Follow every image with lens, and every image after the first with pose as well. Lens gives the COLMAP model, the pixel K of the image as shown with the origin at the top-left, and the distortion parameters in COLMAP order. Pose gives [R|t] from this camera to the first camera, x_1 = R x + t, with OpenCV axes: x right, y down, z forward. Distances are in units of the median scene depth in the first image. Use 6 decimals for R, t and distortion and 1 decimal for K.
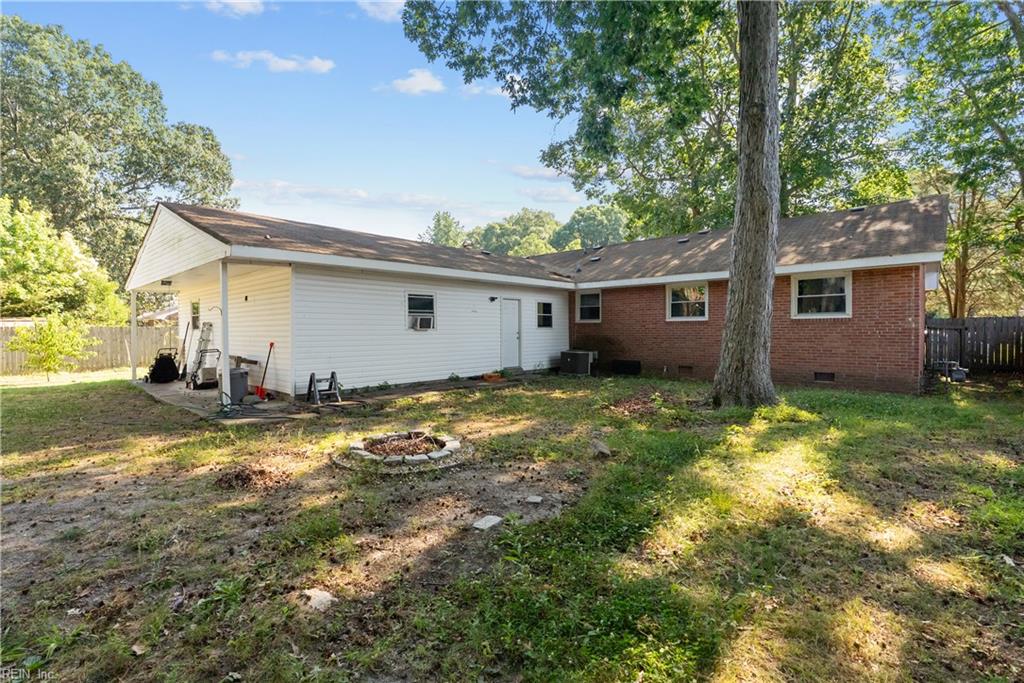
lens RADIAL K [[457.9, 0, 485.3], [0, 457.9, 334.1], [0, 0, 1]] dist [-0.010907, 0.000517]
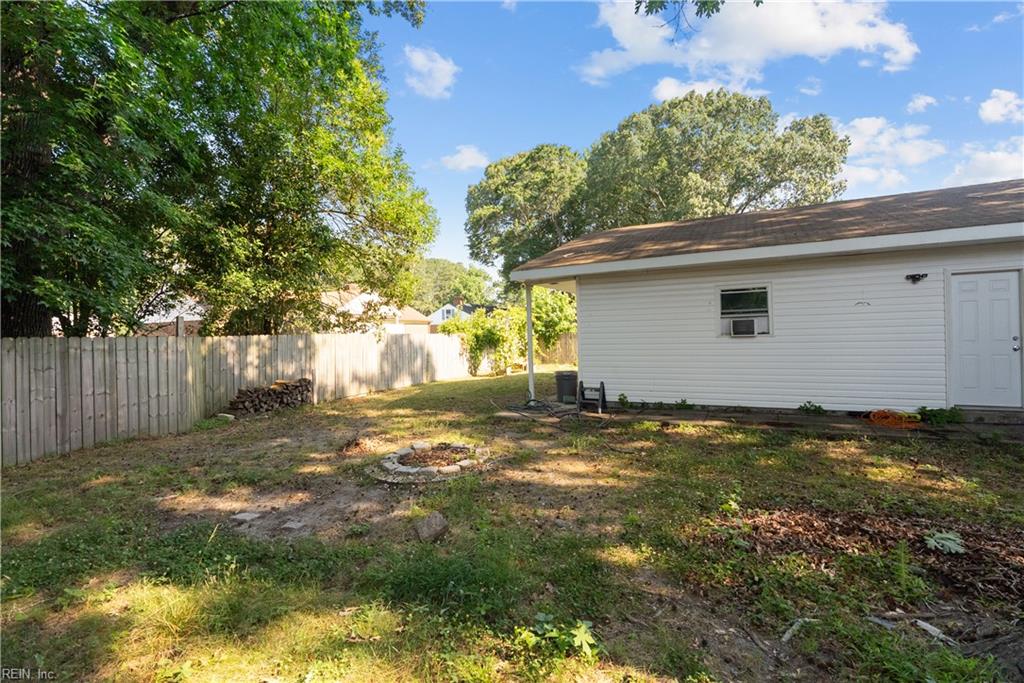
lens RADIAL K [[457.9, 0, 509.7], [0, 457.9, 338.9], [0, 0, 1]] dist [-0.010907, 0.000517]
pose [[0.317647, 0.002704, -0.948205, 0.526214], [0.014705, 0.999862, 0.007778, -0.019343], [0.948095, -0.016413, 0.317563, 0.500580]]
